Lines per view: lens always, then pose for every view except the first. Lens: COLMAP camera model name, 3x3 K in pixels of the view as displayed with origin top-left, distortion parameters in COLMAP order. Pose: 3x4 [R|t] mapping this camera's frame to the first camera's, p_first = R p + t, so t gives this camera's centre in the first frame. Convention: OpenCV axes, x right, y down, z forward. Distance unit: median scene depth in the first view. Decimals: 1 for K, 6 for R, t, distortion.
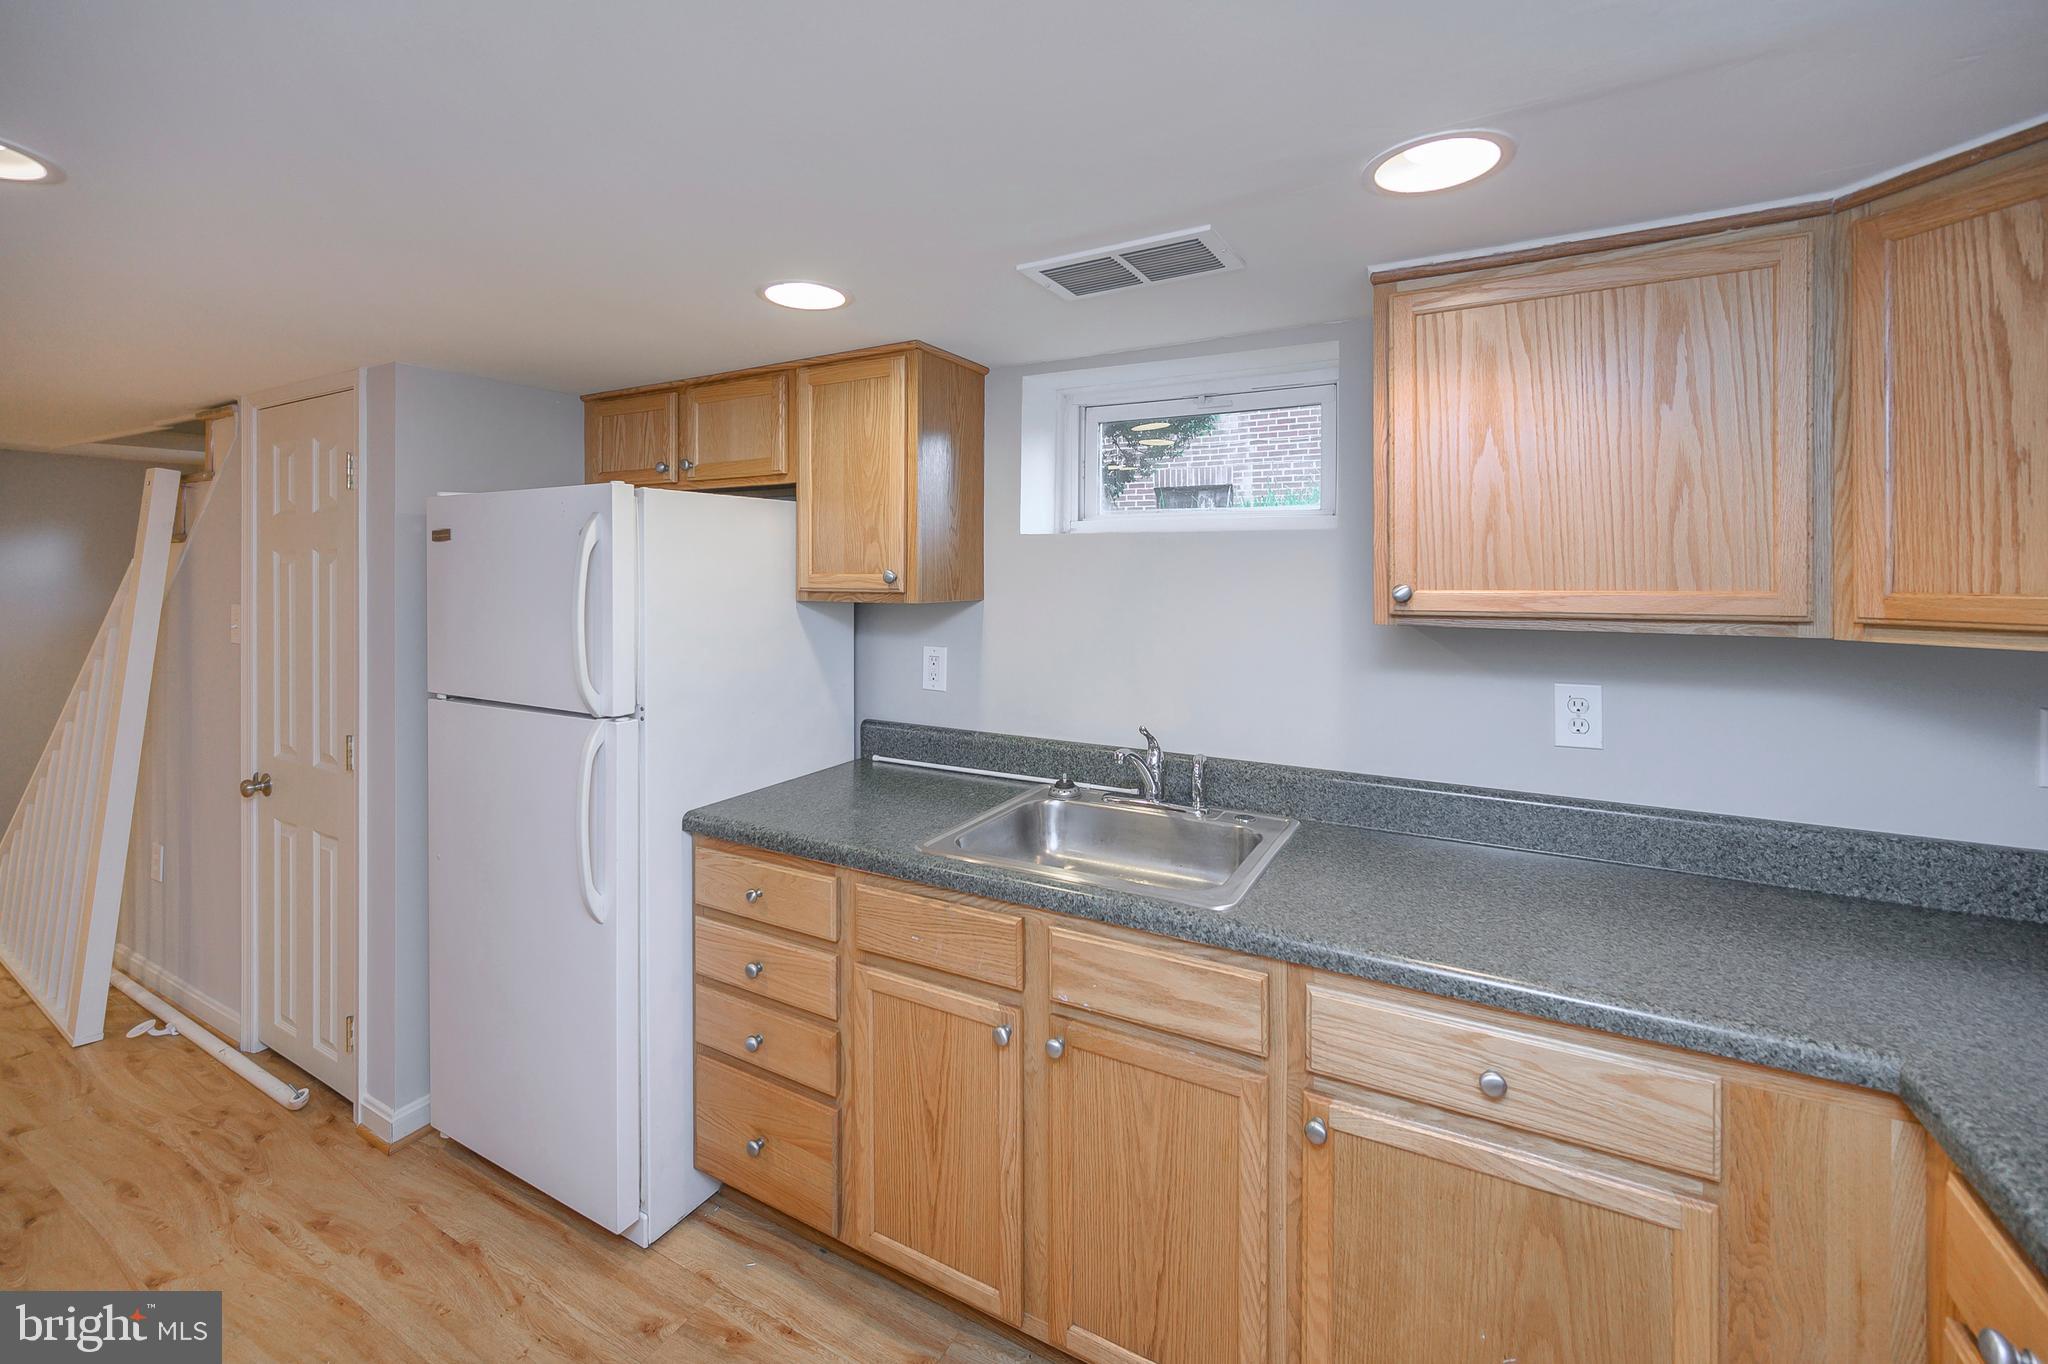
lens RADIAL K [[843.7, 0, 1040.8], [0, 843.7, 574.6], [0, 0, 1]] dist [-0.001253, -0.000016]
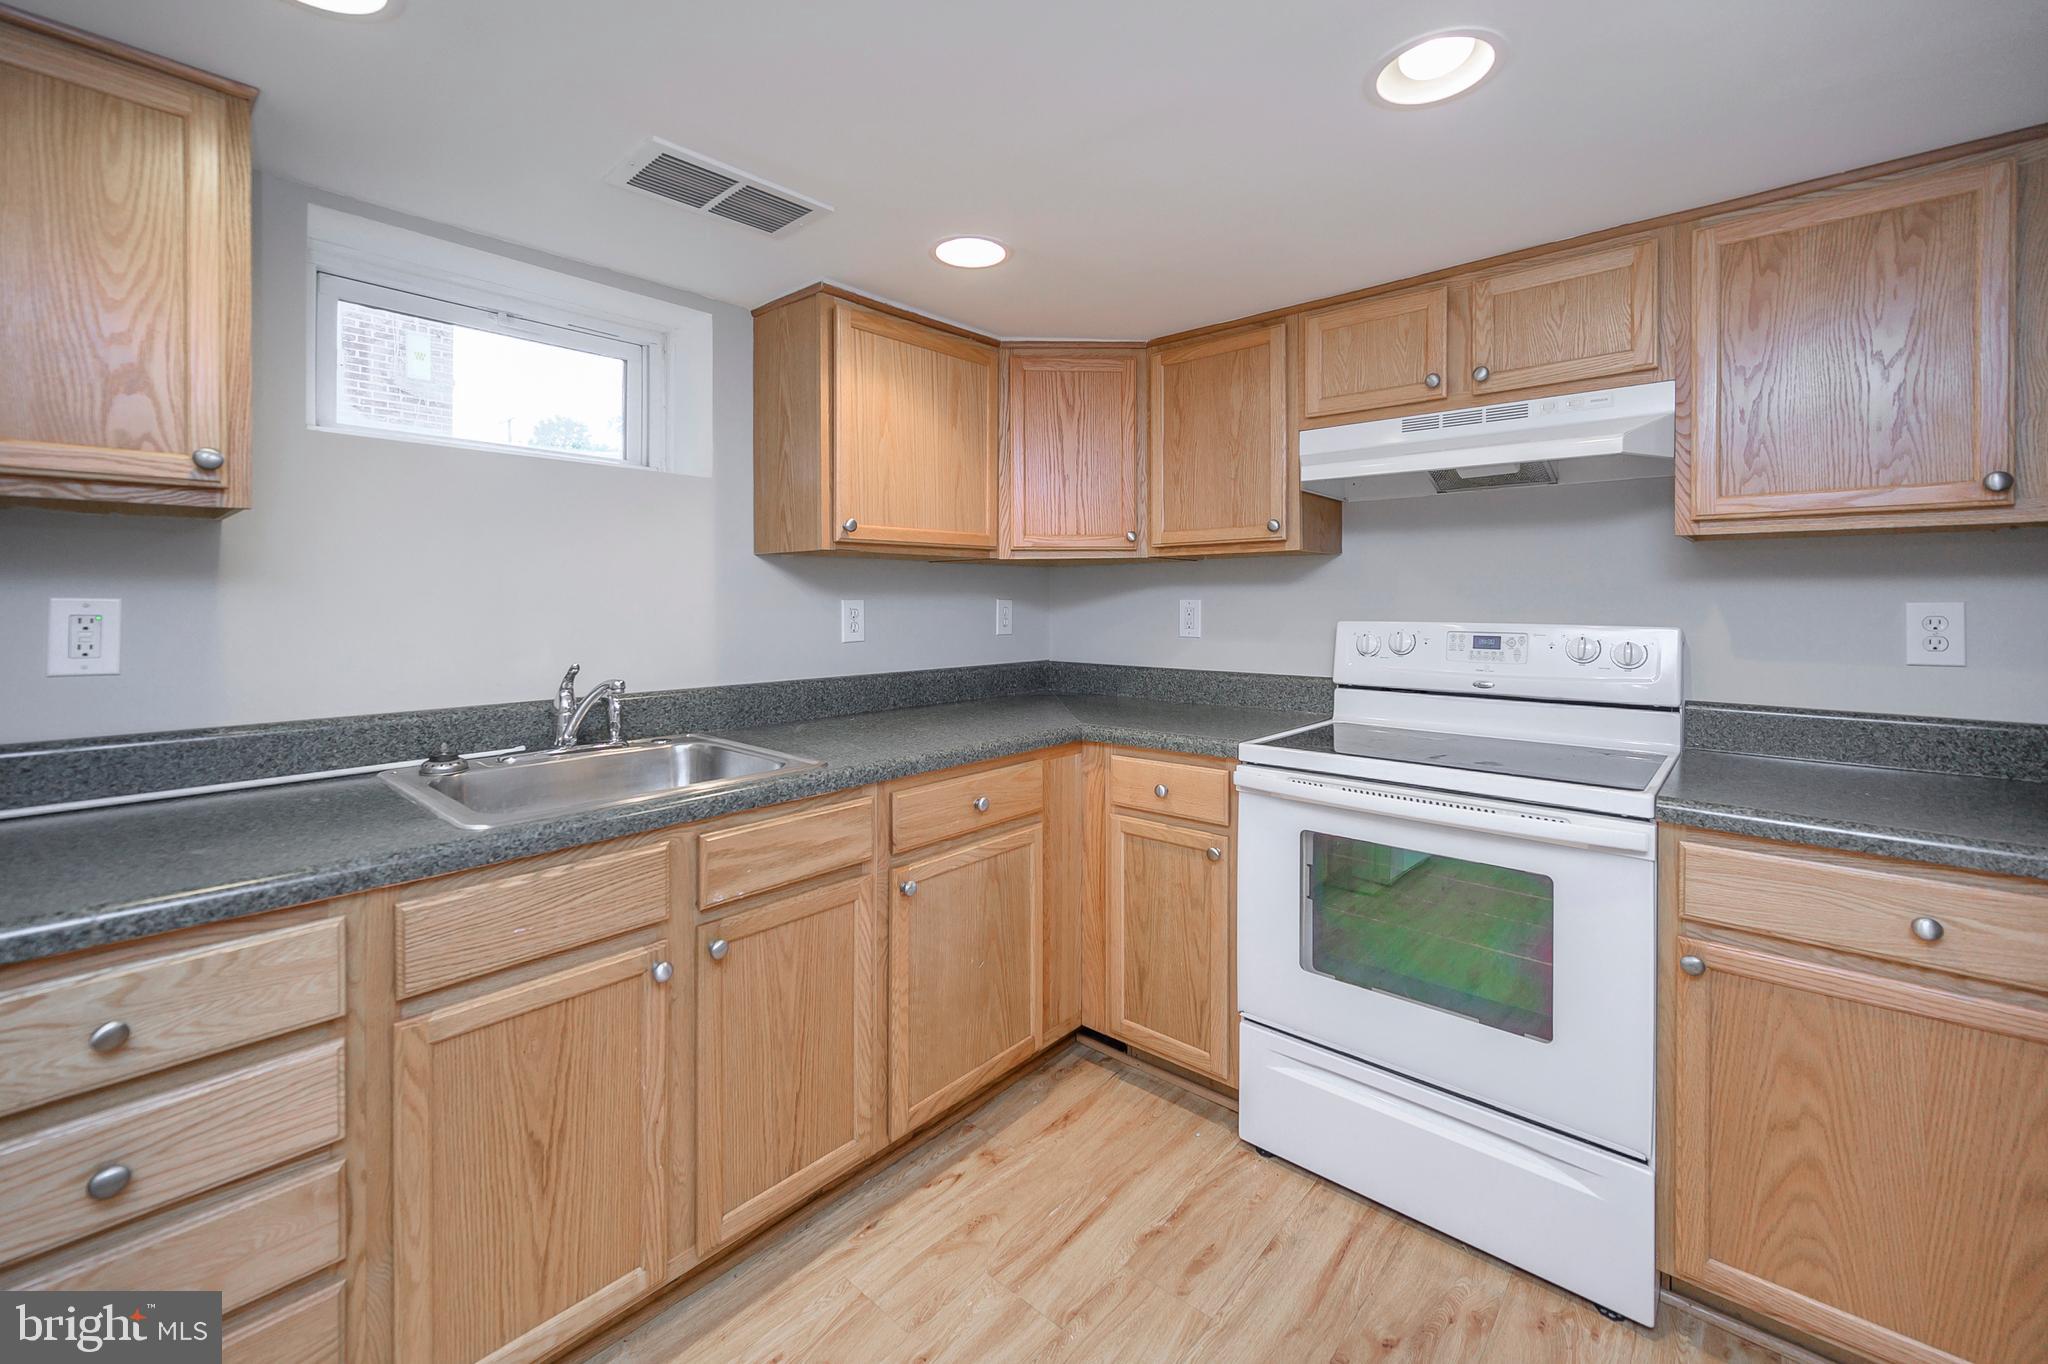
lens RADIAL K [[840.7, 0, 1017.0], [0, 840.7, 603.4], [0, 0, 1]] dist [0.000320, -0.000041]
pose [[0.233187, -0.011554, 0.972363, -0.745290], [0.002107, 0.999933, 0.011376, 0.118549], [-0.972430, -0.000604, 0.233196, 0.361136]]
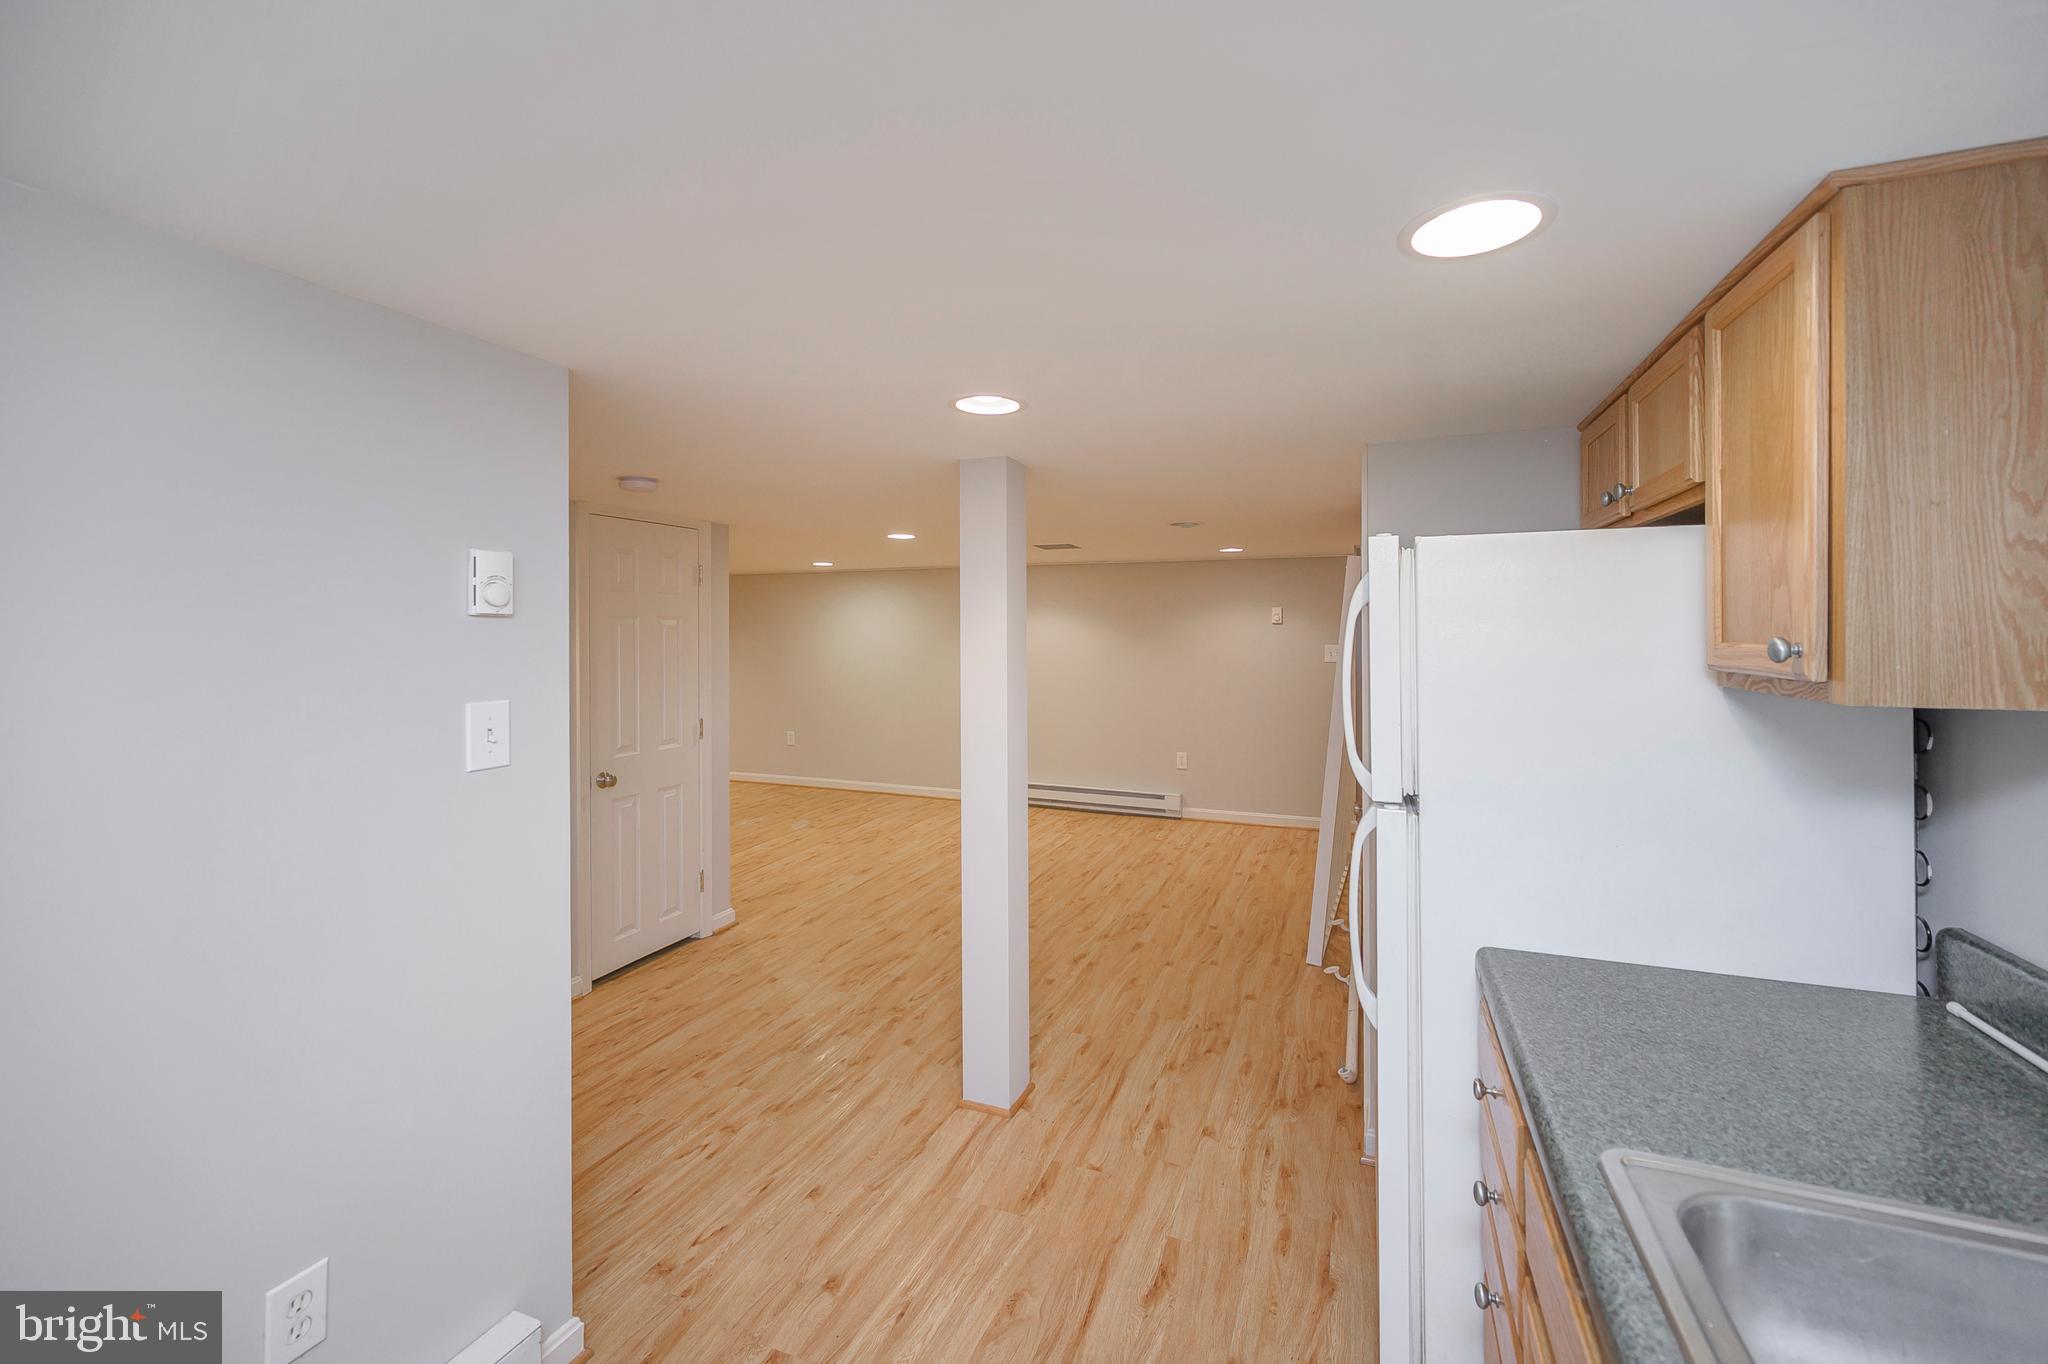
lens RADIAL K [[830.5, 0, 1024.9], [0, 830.5, 629.8], [0, 0, 1]] dist [0.000711, -0.000003]
pose [[0.107390, -0.003182, -0.994212, 0.340197], [-0.000723, 0.999994, -0.003278, -0.010233], [0.994217, 0.001071, 0.107387, 0.564231]]
